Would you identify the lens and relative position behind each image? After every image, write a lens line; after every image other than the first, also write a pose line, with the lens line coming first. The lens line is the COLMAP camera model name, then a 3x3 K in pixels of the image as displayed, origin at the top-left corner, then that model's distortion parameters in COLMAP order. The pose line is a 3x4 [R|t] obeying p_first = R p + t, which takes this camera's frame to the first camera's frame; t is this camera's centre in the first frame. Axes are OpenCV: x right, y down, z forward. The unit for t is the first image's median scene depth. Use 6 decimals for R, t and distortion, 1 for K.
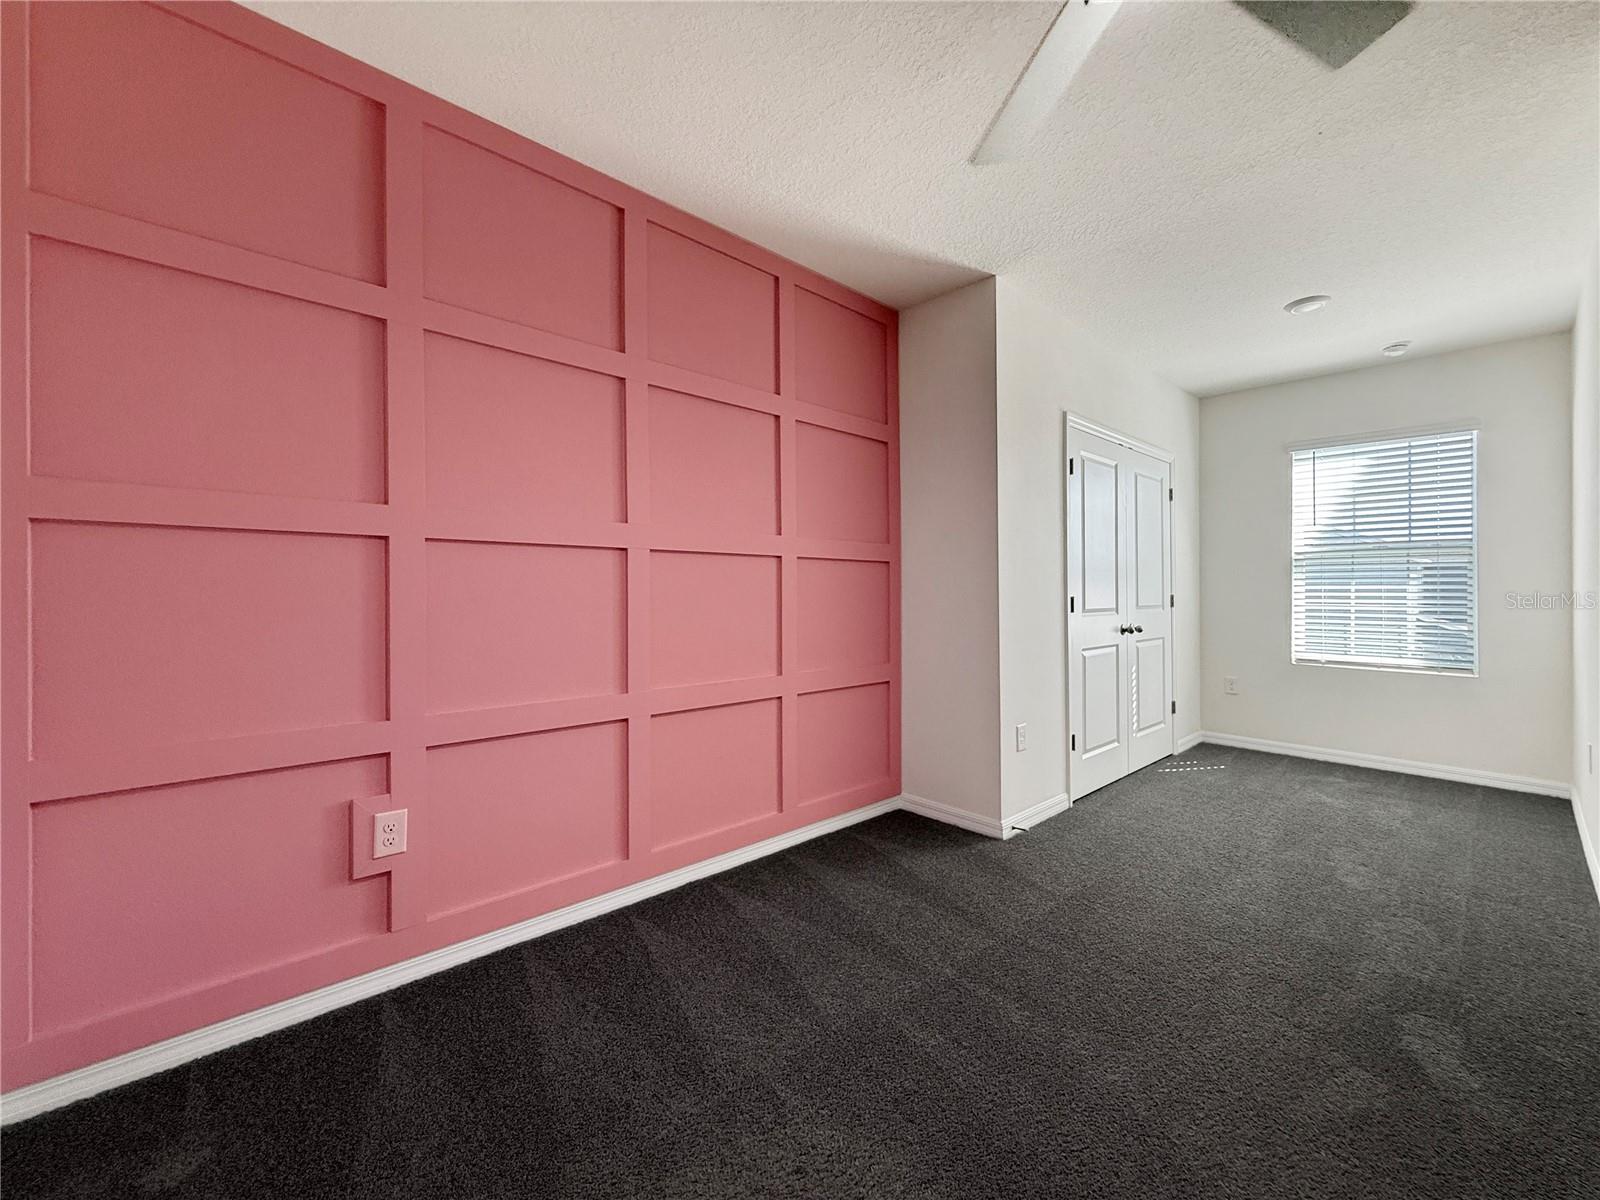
lens RADIAL K [[640.4, 0, 803.4], [0, 640.4, 591.6], [0, 0, 1]] dist [-0.000281, -0.000205]
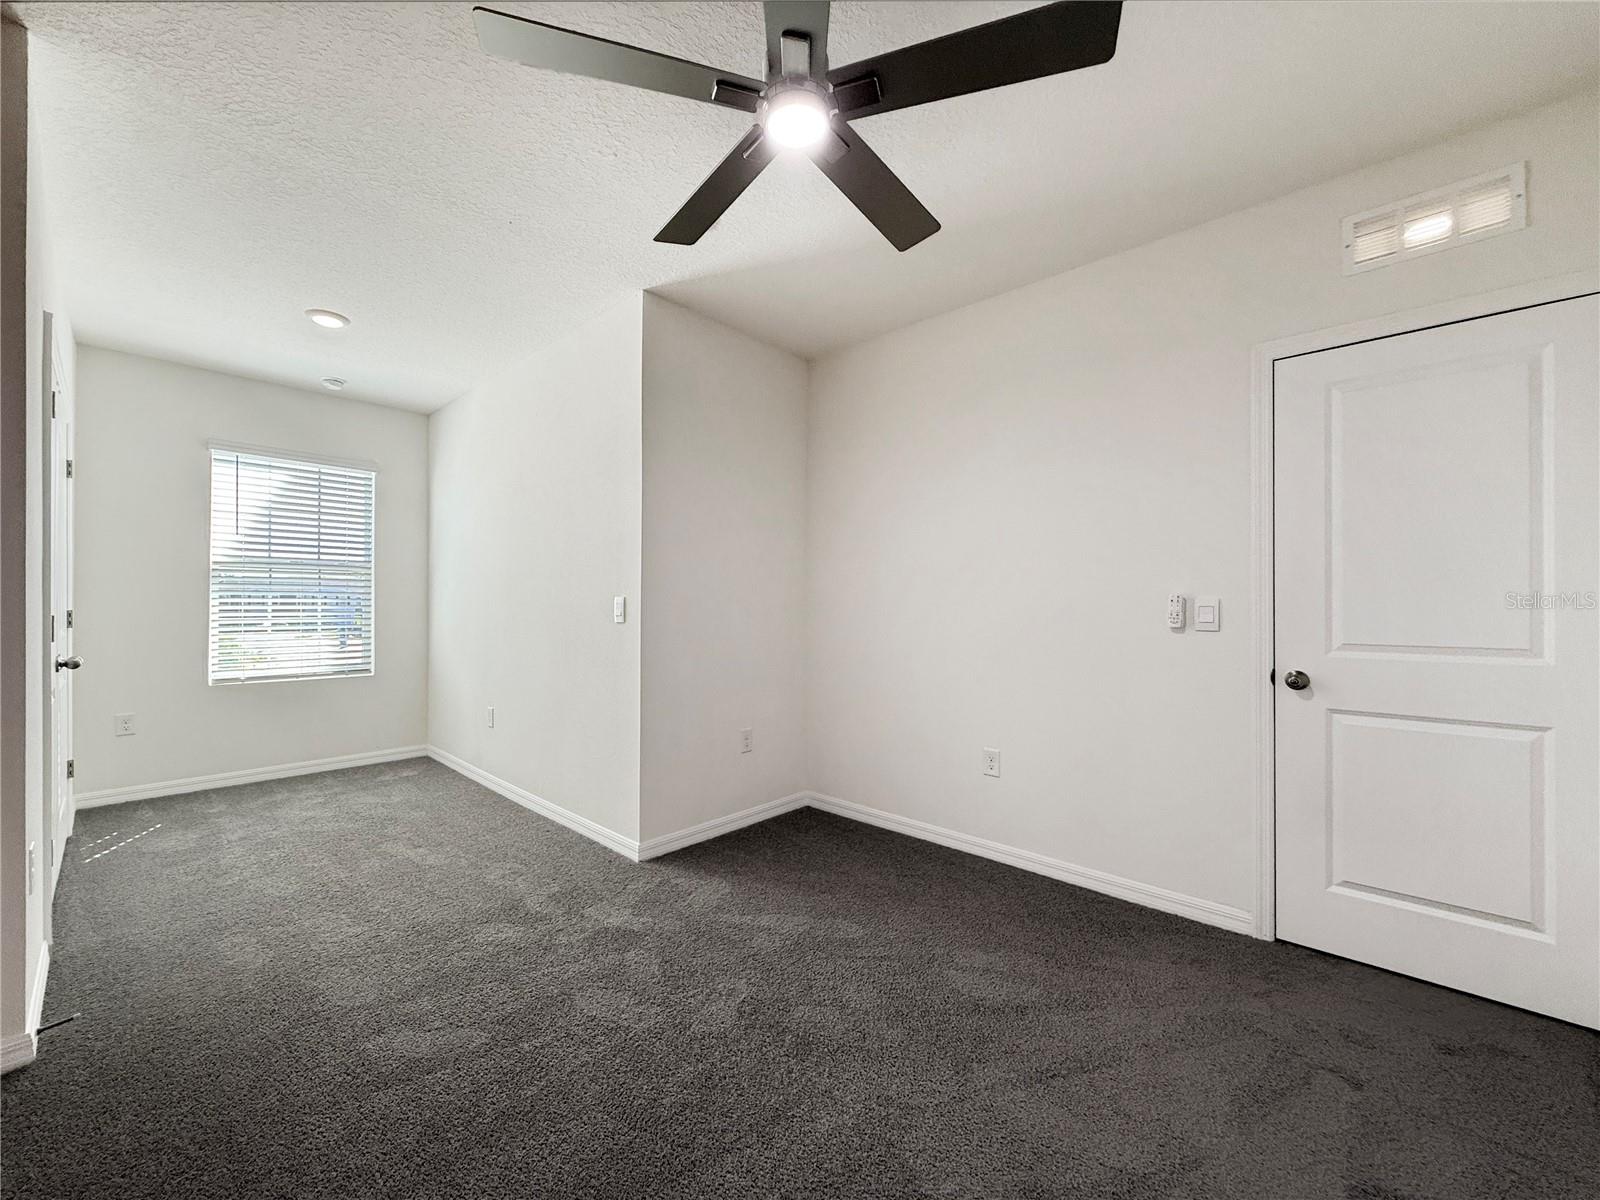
lens RADIAL K [[640.4, 0, 783.7], [0, 640.4, 594.8], [0, 0, 1]] dist [-0.000281, -0.000205]
pose [[-0.068470, 0.012439, 0.997576, -0.278333], [0.001019, 0.999923, -0.012398, -0.003712], [-0.997653, 0.000168, -0.068478, 0.394676]]
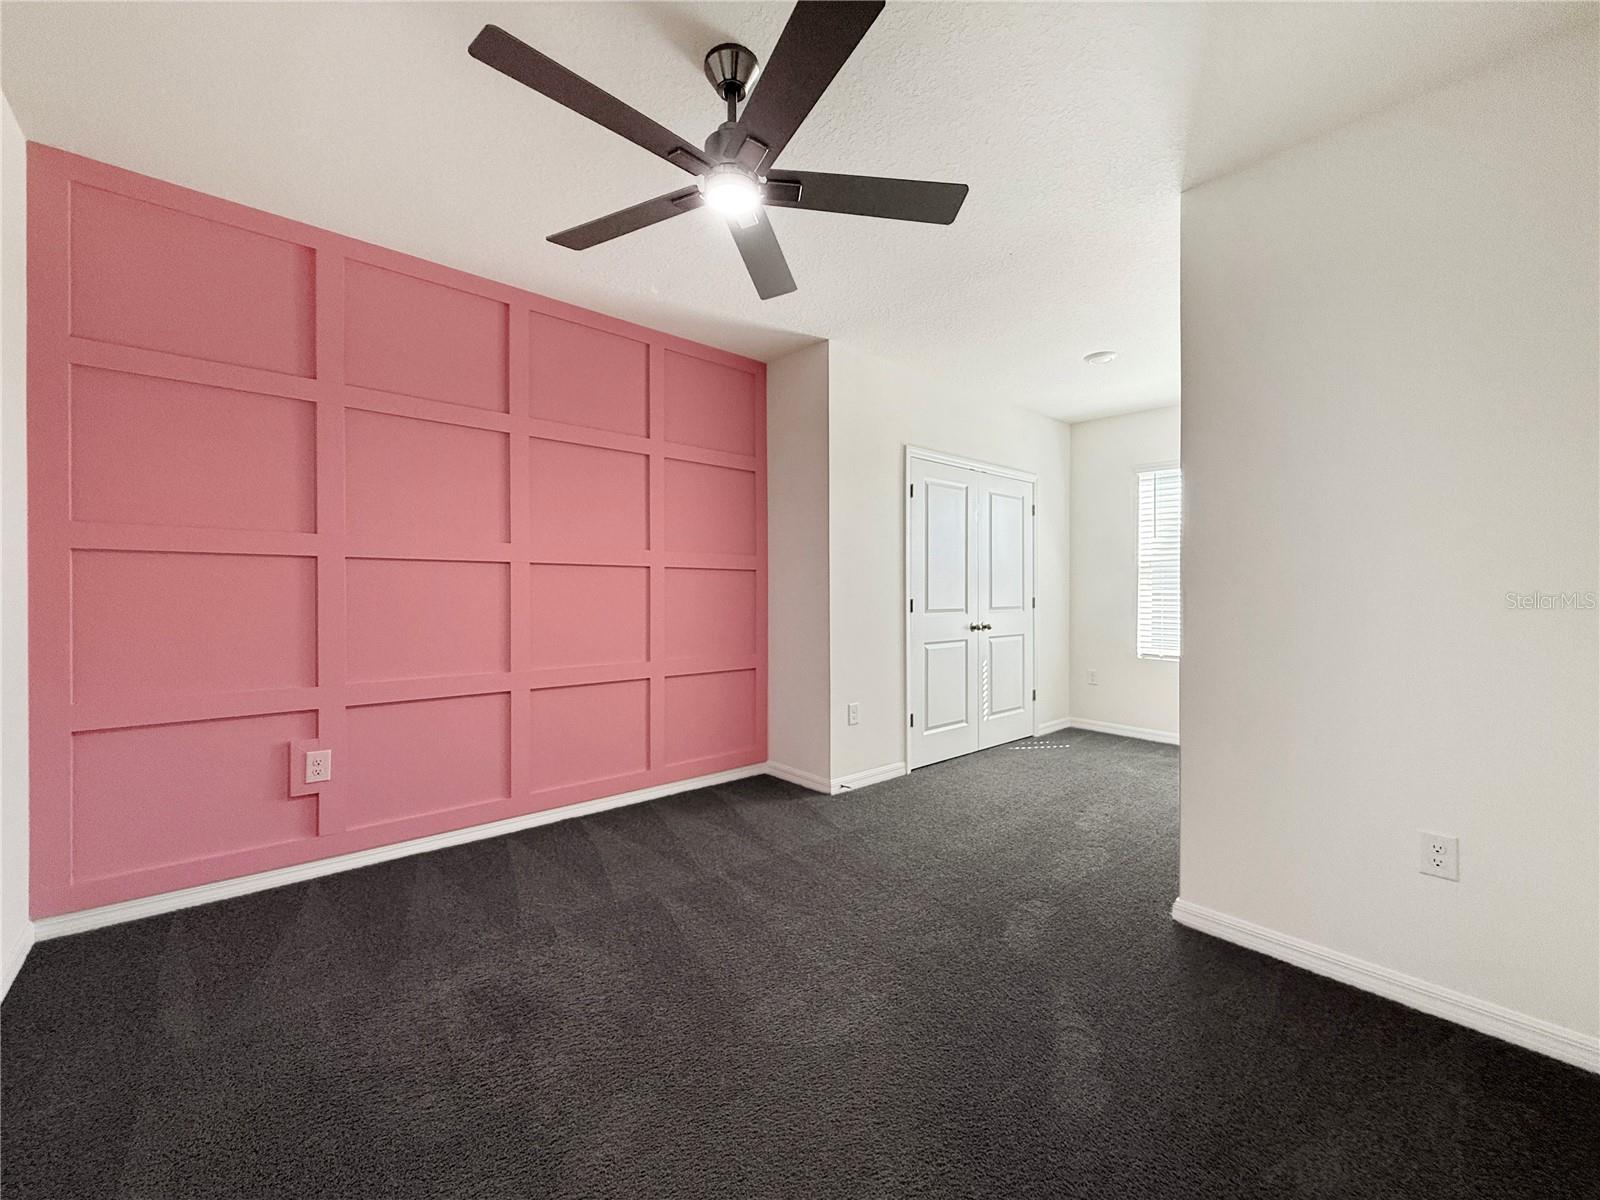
lens RADIAL K [[640.4, 0, 802.4], [0, 640.4, 592.3], [0, 0, 1]] dist [-0.000281, -0.000205]
pose [[0.999738, 0.003062, -0.022675, 0.283068], [-0.003015, 0.999993, 0.002099, -0.008217], [0.022682, -0.002030, 0.999741, -0.241940]]
